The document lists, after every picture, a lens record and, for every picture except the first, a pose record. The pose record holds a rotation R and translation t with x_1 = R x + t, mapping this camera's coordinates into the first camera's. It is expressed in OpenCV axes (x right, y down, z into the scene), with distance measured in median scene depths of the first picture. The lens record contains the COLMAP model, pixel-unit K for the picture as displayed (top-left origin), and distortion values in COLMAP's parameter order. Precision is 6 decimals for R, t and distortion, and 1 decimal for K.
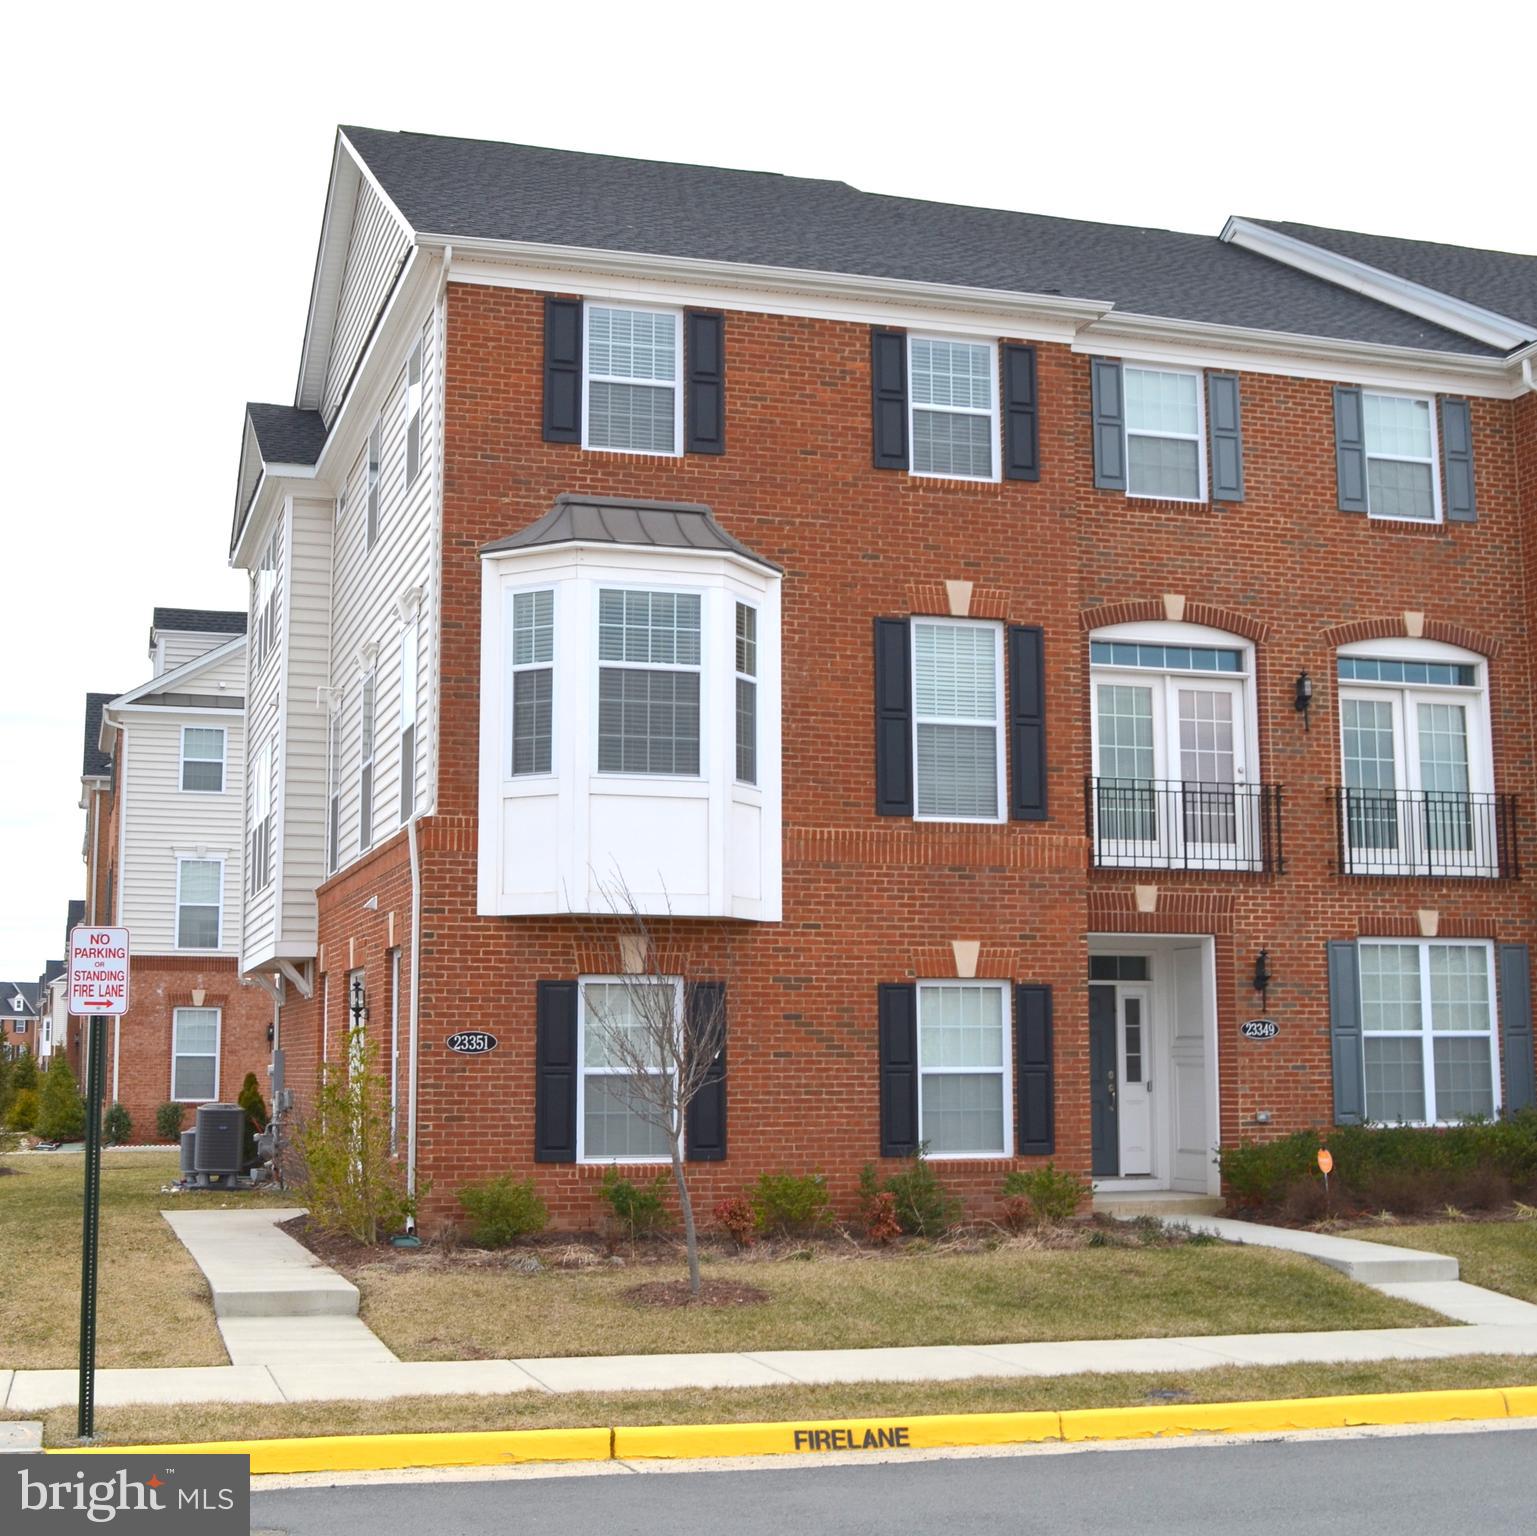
lens RADIAL K [[2289.2, 0, 769.7], [0, 2289.2, 762.5], [0, 0, 1]] dist [-0.082417, 0.000000]
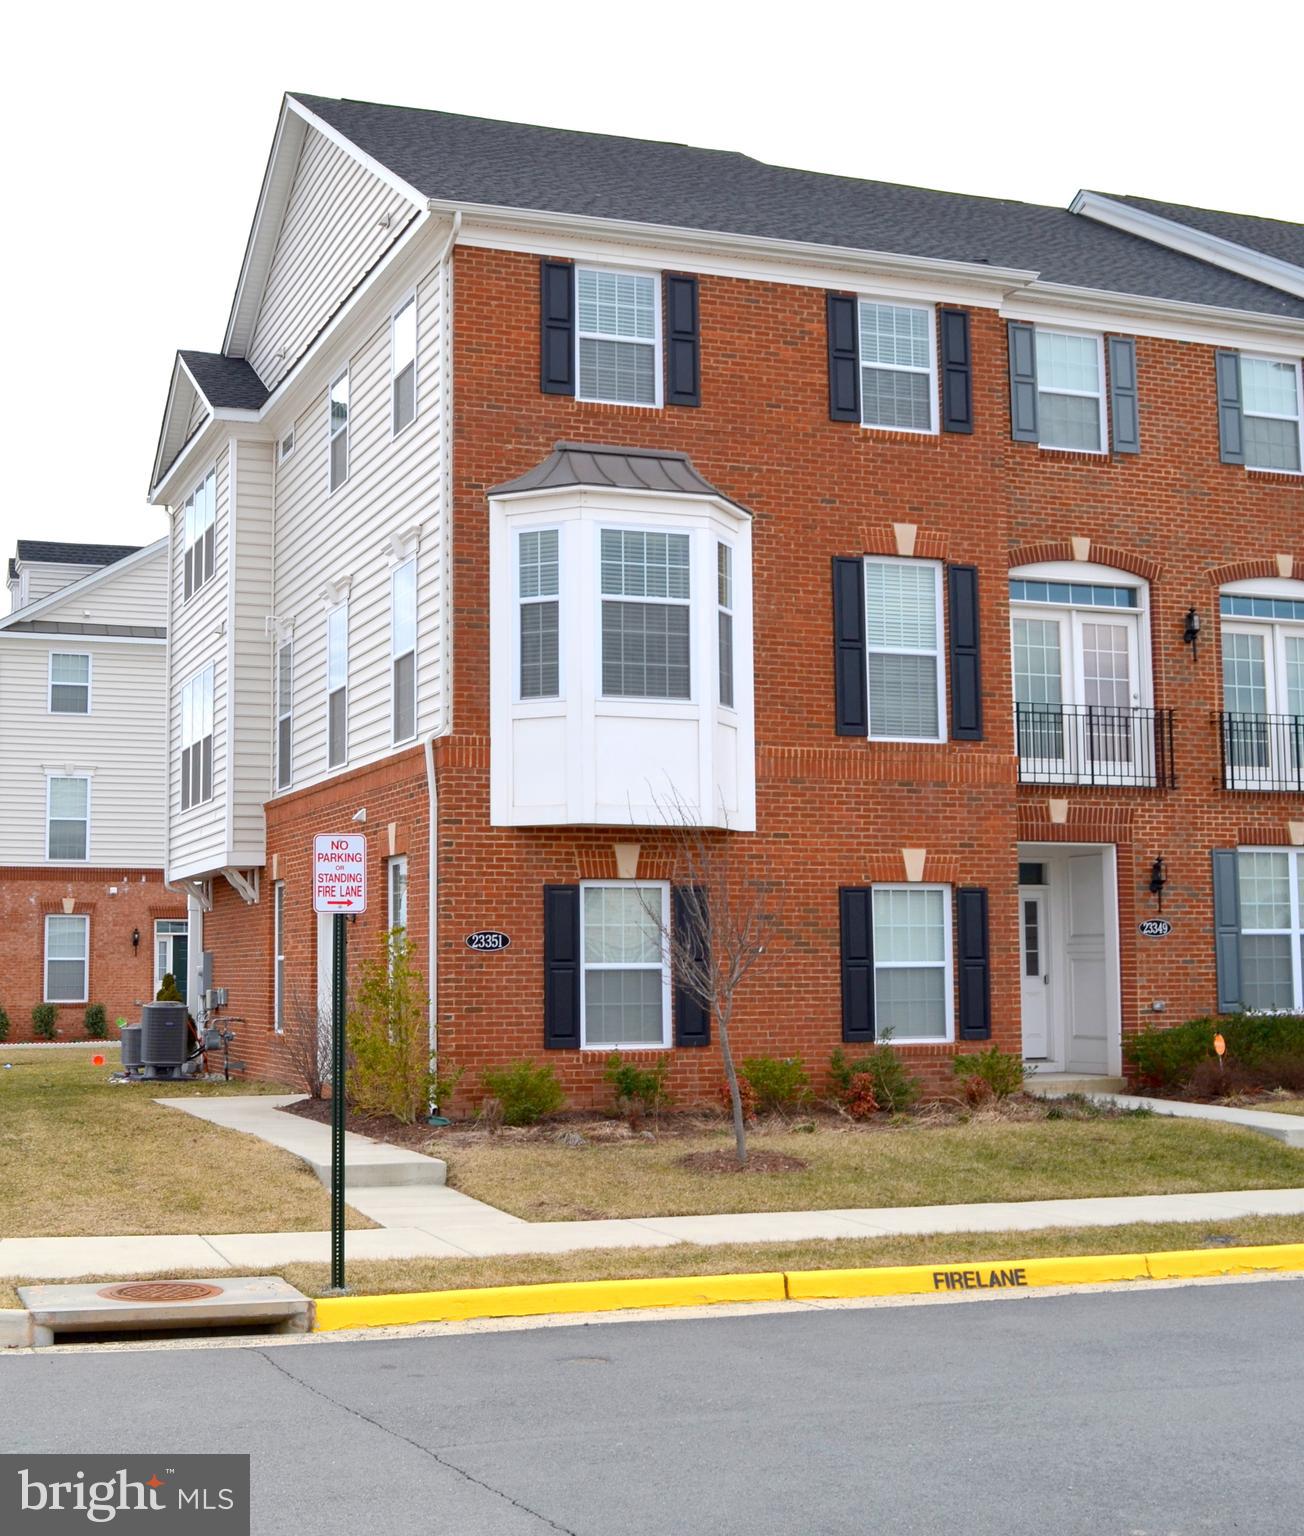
lens RADIAL K [[2132.8, 0, 649.4], [0, 2132.8, 775.7], [0, 0, 1]] dist [-0.083439, 0.000000]
pose [[0.998342, 0.000655, 0.057550, -0.102091], [-0.003042, 0.999138, 0.041399, 0.000024], [-0.057473, -0.041506, 0.997484, -0.024559]]
